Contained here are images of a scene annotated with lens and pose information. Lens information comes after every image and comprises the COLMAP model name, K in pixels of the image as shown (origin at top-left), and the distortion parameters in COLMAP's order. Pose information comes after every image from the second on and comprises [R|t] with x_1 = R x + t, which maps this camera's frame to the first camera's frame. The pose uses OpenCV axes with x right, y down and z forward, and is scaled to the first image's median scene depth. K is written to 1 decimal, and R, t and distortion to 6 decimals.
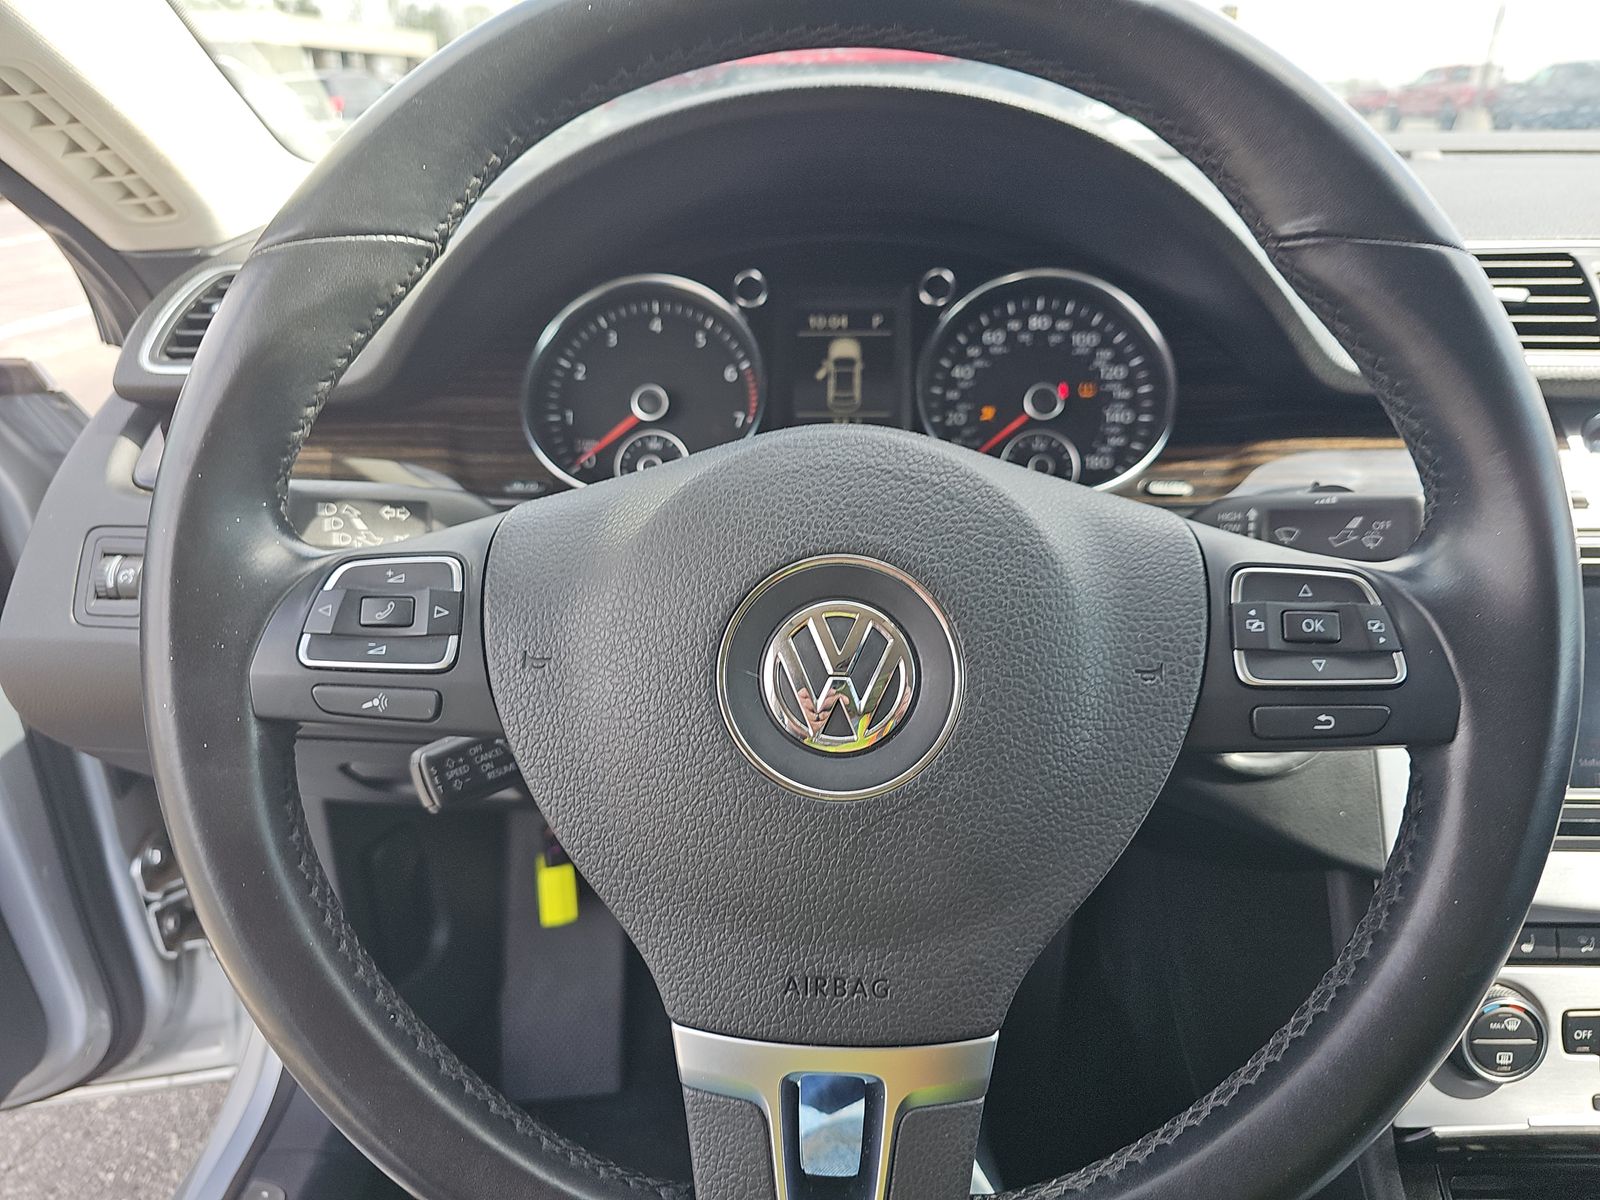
lens RADIAL K [[1076.5, 0, 800.0], [0, 1076.5, 600.0], [0, 0, 1]] dist [0.019532, -0.003659]
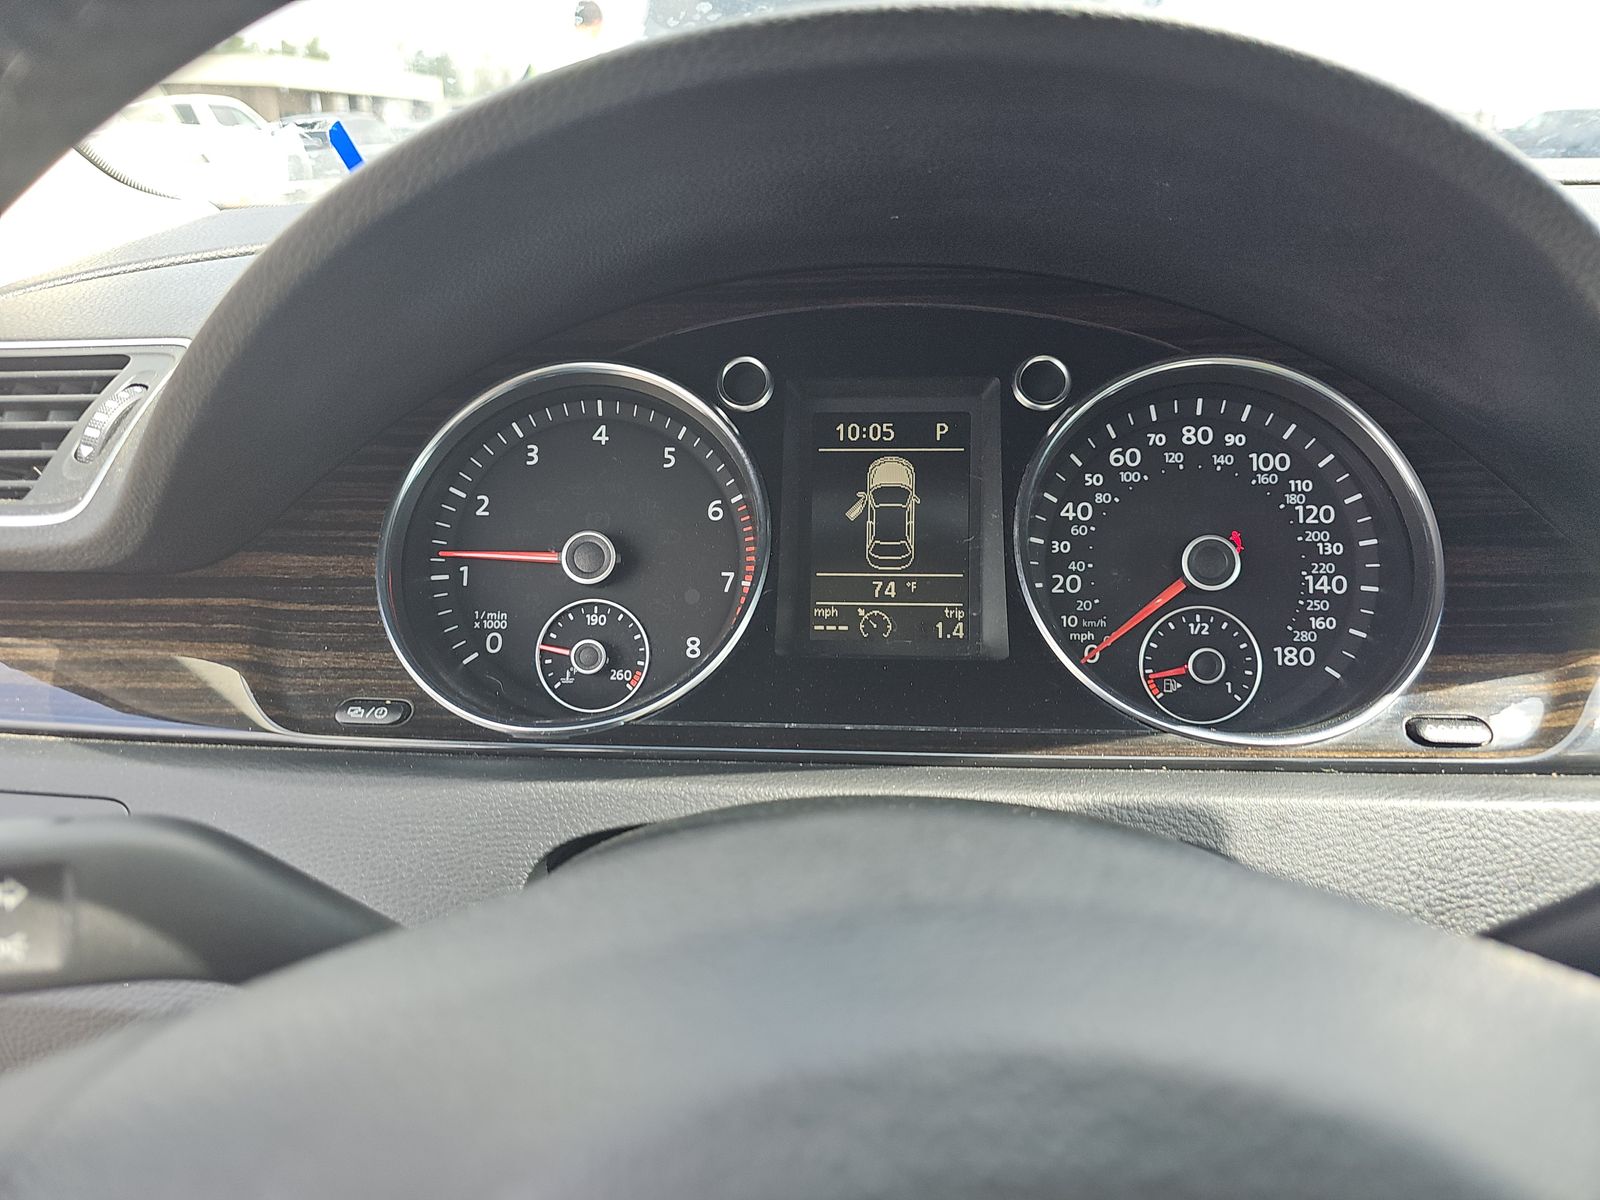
lens RADIAL K [[1067.0, 0, 800.0], [0, 1067.0, 600.0], [0, 0, 1]] dist [0.024850, -0.000250]
pose [[0.999993, 0.003725, 0.001038, -0.013975], [-0.003690, 0.999482, -0.031970, -0.138836], [-0.001156, 0.031966, 0.999488, 0.369424]]
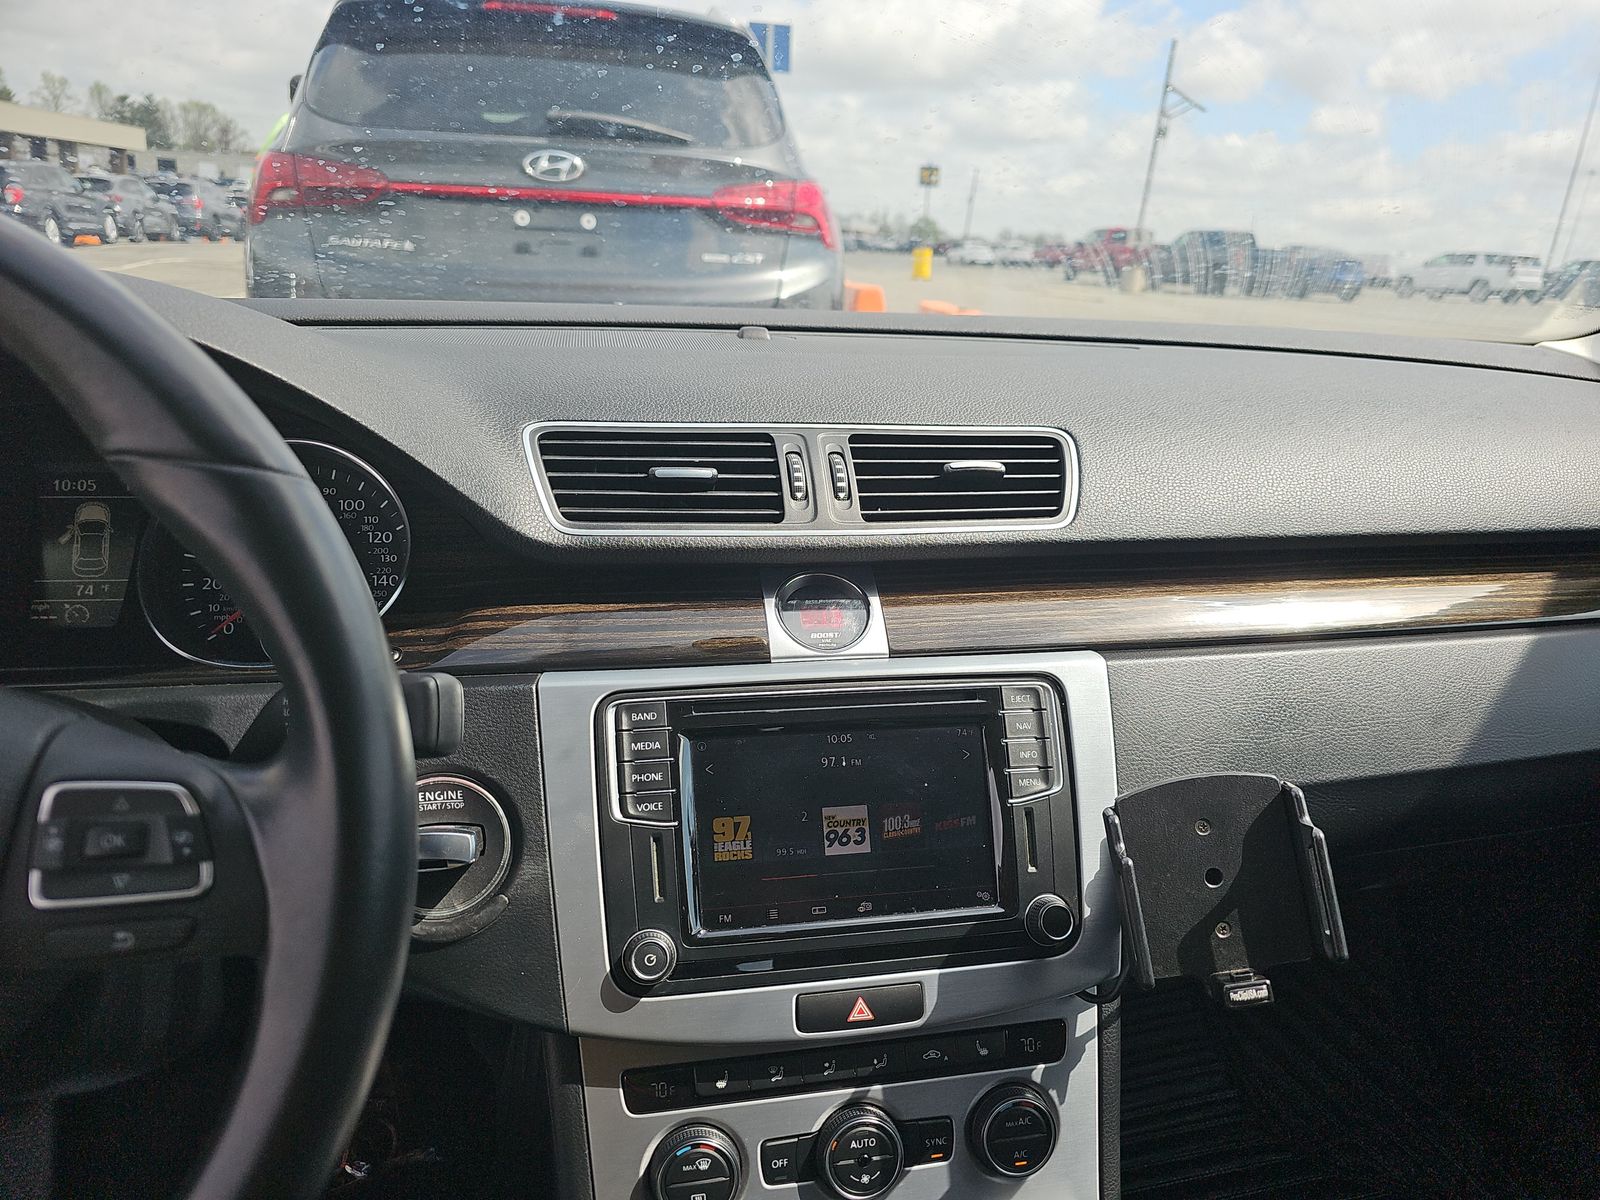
lens RADIAL K [[1067.0, 0, 800.0], [0, 1067.0, 600.0], [0, 0, 1]] dist [0.024850, -0.000250]
pose [[0.975709, -0.018158, 0.218318, 0.454742], [0.039523, 0.994797, -0.093899, -0.040805], [-0.215477, 0.100247, 0.971350, -0.064310]]
